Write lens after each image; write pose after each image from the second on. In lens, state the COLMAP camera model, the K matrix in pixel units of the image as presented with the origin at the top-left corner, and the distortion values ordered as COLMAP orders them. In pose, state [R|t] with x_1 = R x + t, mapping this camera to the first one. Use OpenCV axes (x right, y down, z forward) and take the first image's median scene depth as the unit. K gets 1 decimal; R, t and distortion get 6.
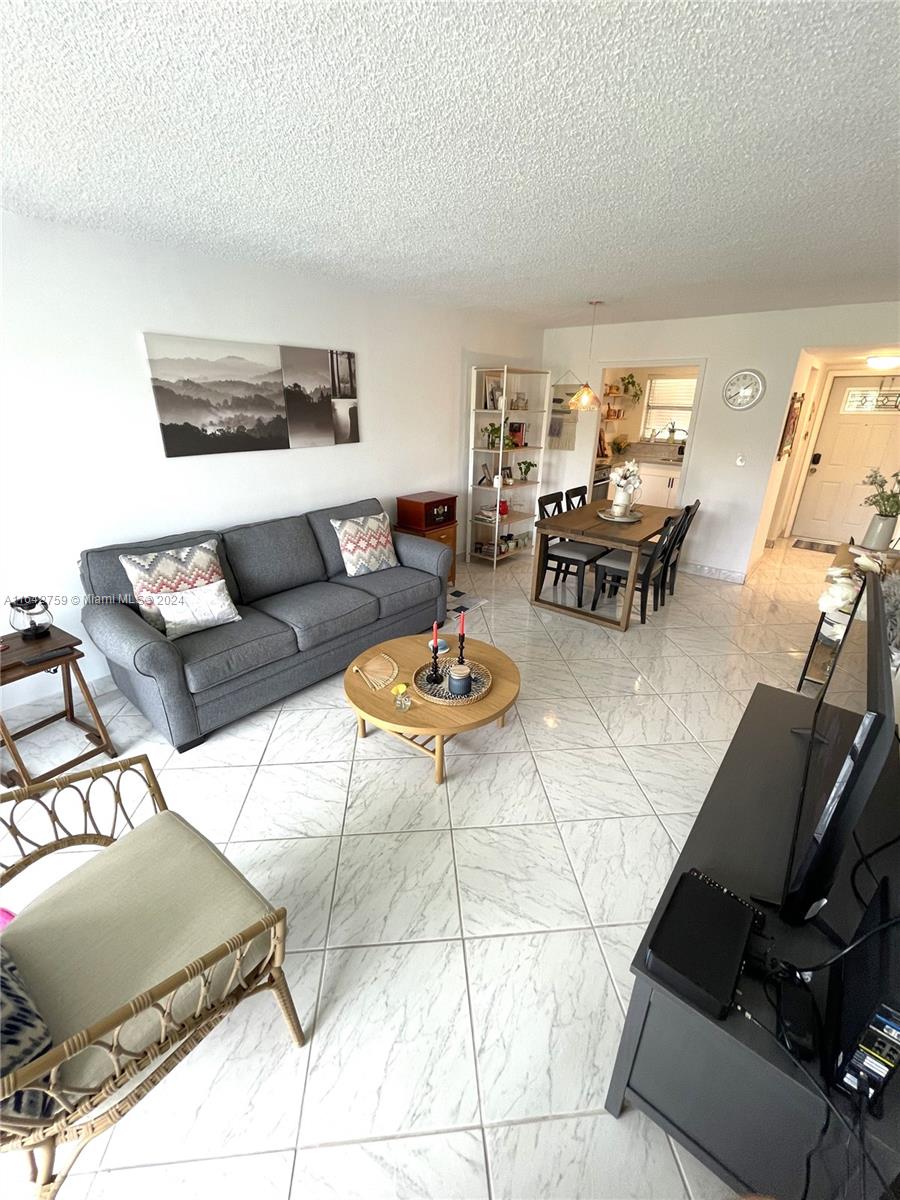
lens RADIAL K [[485.8, 0, 456.0], [0, 485.8, 597.2], [0, 0, 1]] dist [-0.007623, 0.003163]
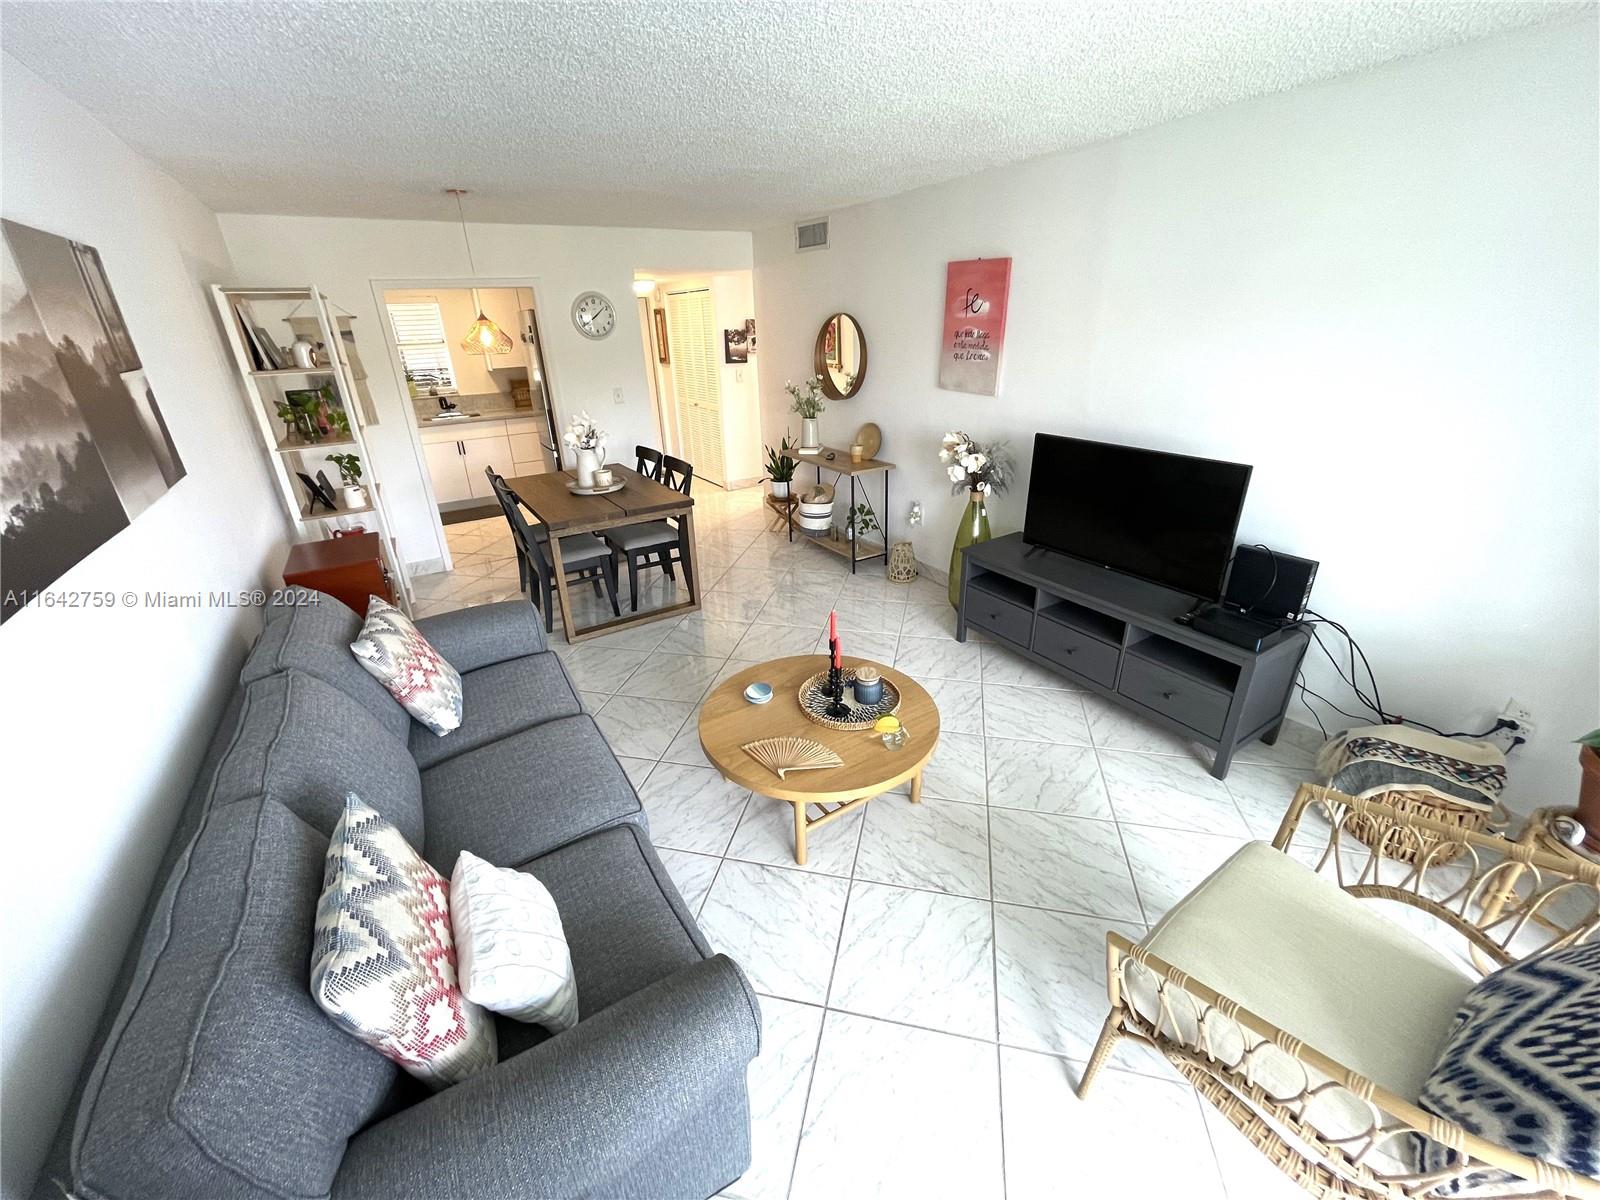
lens RADIAL K [[647.7, 0, 799.1], [0, 647.7, 591.0], [0, 0, 1]] dist [-0.007623, 0.003163]
pose [[0.320177, -0.395313, 0.860938, -0.658034], [0.394796, 0.881782, 0.258062, -0.212972], [-0.861175, 0.257269, 0.438394, 0.439709]]
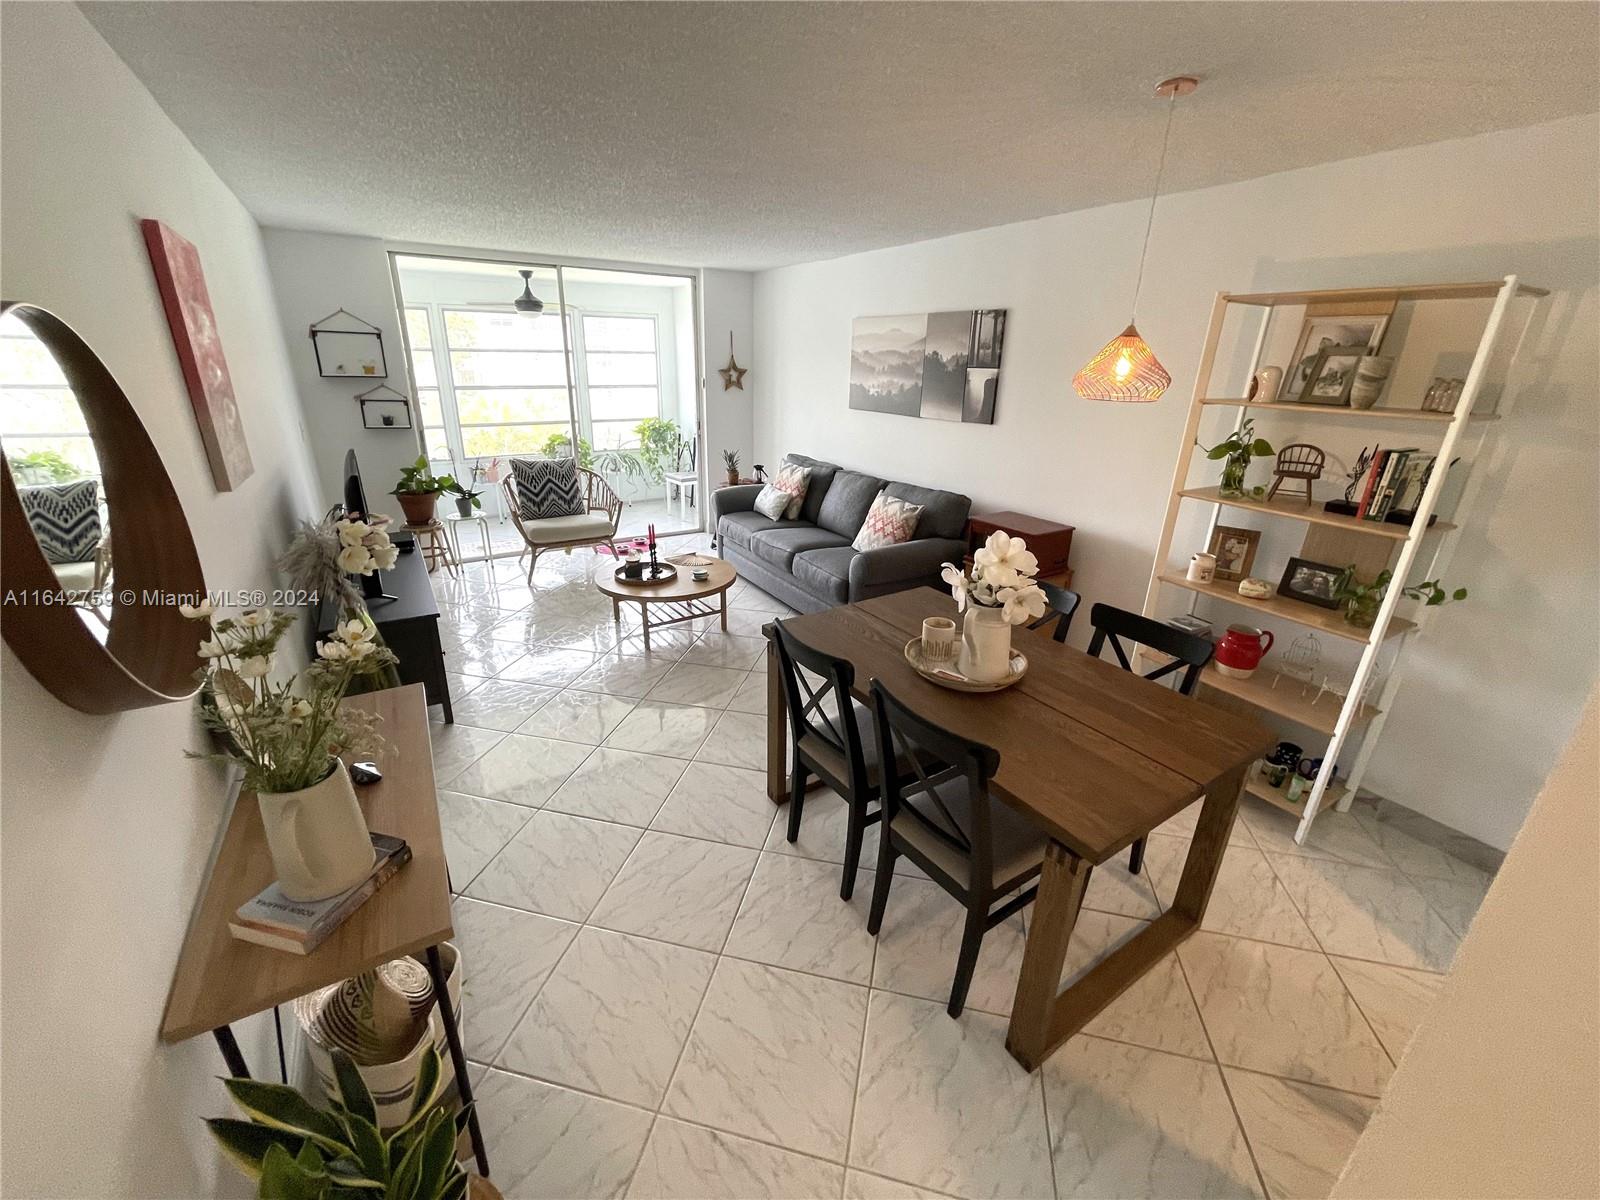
lens RADIAL K [[647.7, 0, 786.2], [0, 647.7, 590.1], [0, 0, 1]] dist [-0.007623, 0.003163]
pose [[-0.318285, 0.300394, -0.899143, 1.086145], [-0.383847, 0.826404, 0.411969, -0.490581], [0.866808, 0.476257, -0.147727, 1.223088]]
